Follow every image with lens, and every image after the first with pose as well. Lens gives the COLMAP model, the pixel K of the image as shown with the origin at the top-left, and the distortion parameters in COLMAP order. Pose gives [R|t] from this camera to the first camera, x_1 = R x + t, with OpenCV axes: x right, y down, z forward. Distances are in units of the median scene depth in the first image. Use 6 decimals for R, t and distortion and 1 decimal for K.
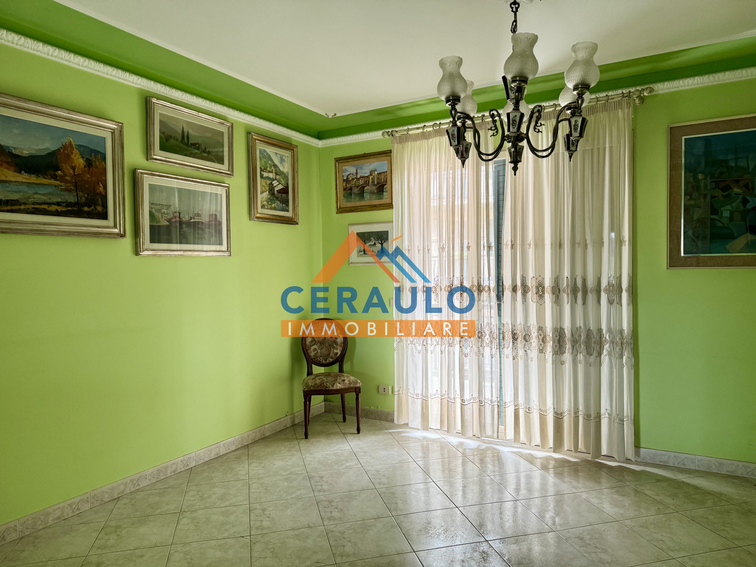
lens RADIAL K [[526.1, 0, 380.9], [0, 526.1, 279.2], [0, 0, 1]] dist [0.043073, -0.050679]
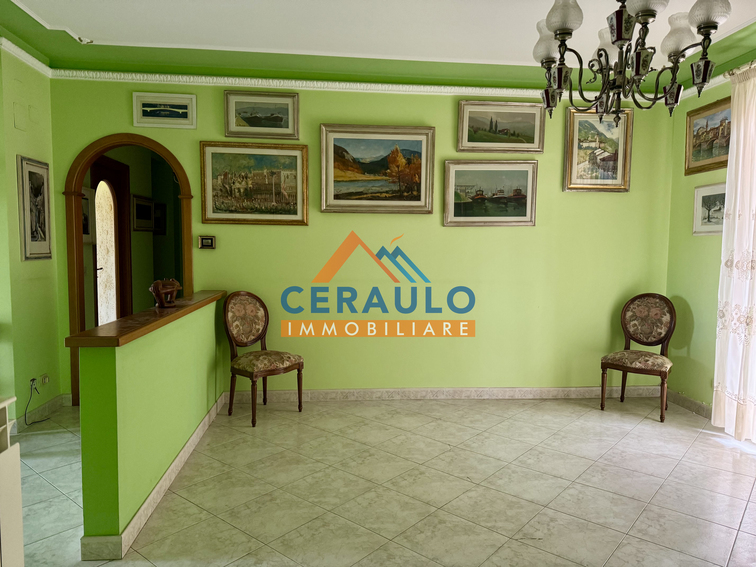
lens RADIAL K [[526.1, 0, 374.3], [0, 526.1, 285.5], [0, 0, 1]] dist [0.043073, -0.050679]
pose [[0.564765, 0.079402, -0.821423, 0.444220], [-0.031895, 0.996717, 0.074417, 0.008506], [0.824635, -0.015829, 0.565443, 0.091767]]
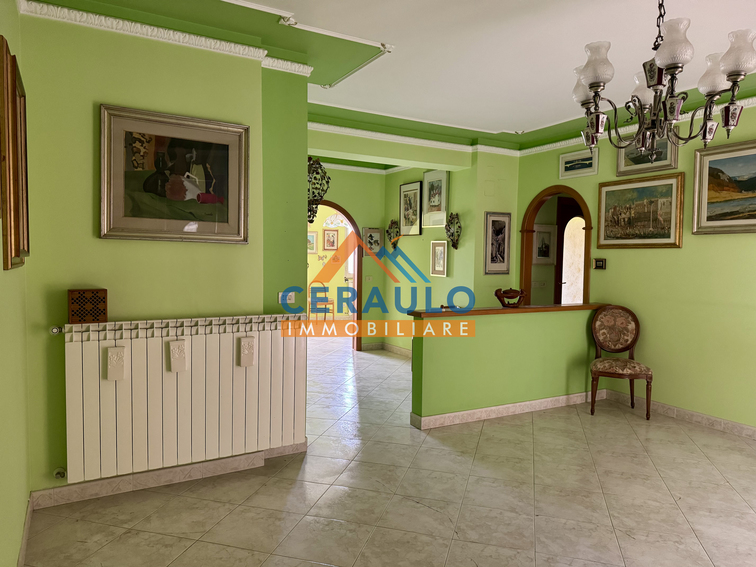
lens RADIAL K [[526.1, 0, 385.1], [0, 526.1, 286.0], [0, 0, 1]] dist [0.043073, -0.050679]
pose [[-0.516275, 0.037547, -0.855599, 0.764548], [-0.031488, 0.997531, 0.062776, 0.000344], [0.855844, 0.059351, -0.513818, 0.630463]]
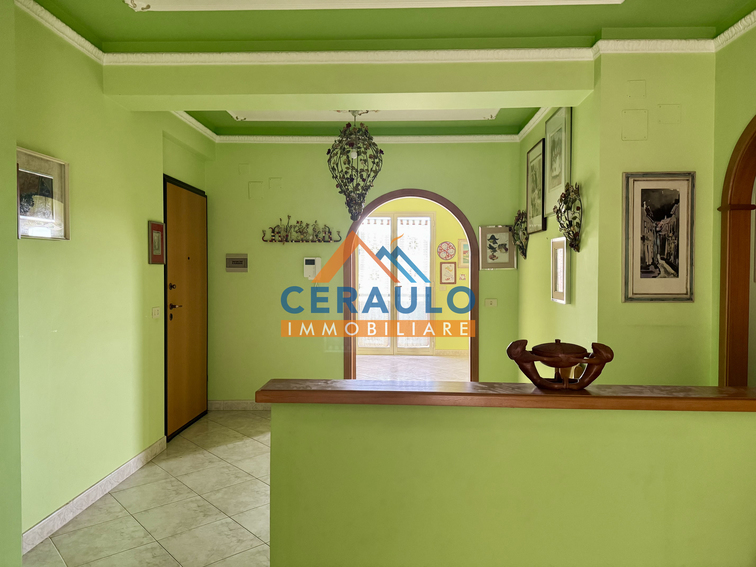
lens RADIAL K [[526.1, 0, 385.1], [0, 526.1, 287.5], [0, 0, 1]] dist [0.043073, -0.050679]
pose [[-0.898862, 0.010291, -0.438111, -0.020882], [-0.011527, 0.998823, 0.047111, 0.003135], [0.438080, 0.047397, -0.897685, 0.619874]]
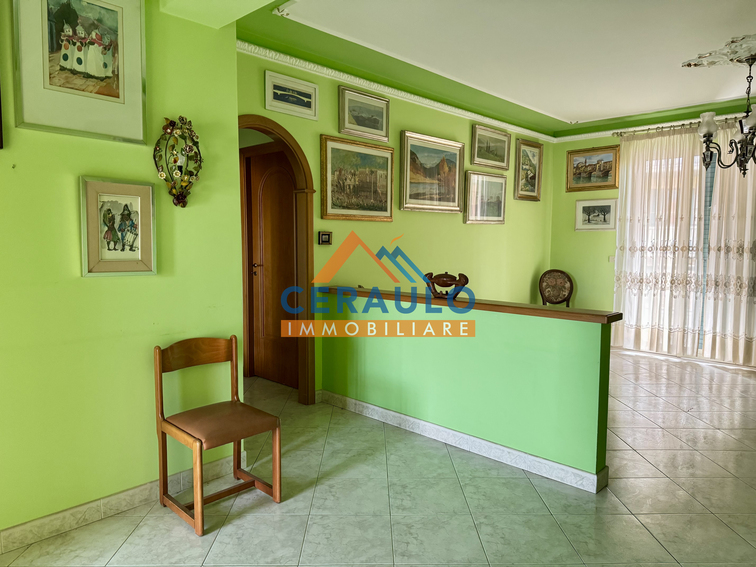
lens RADIAL K [[526.1, 0, 375.1], [0, 526.1, 287.6], [0, 0, 1]] dist [0.043073, -0.050679]
pose [[0.966947, 0.035340, -0.252515, -0.254591], [-0.016421, 0.996924, 0.076641, 0.027195], [0.254446, -0.069961, 0.964553, -0.555750]]
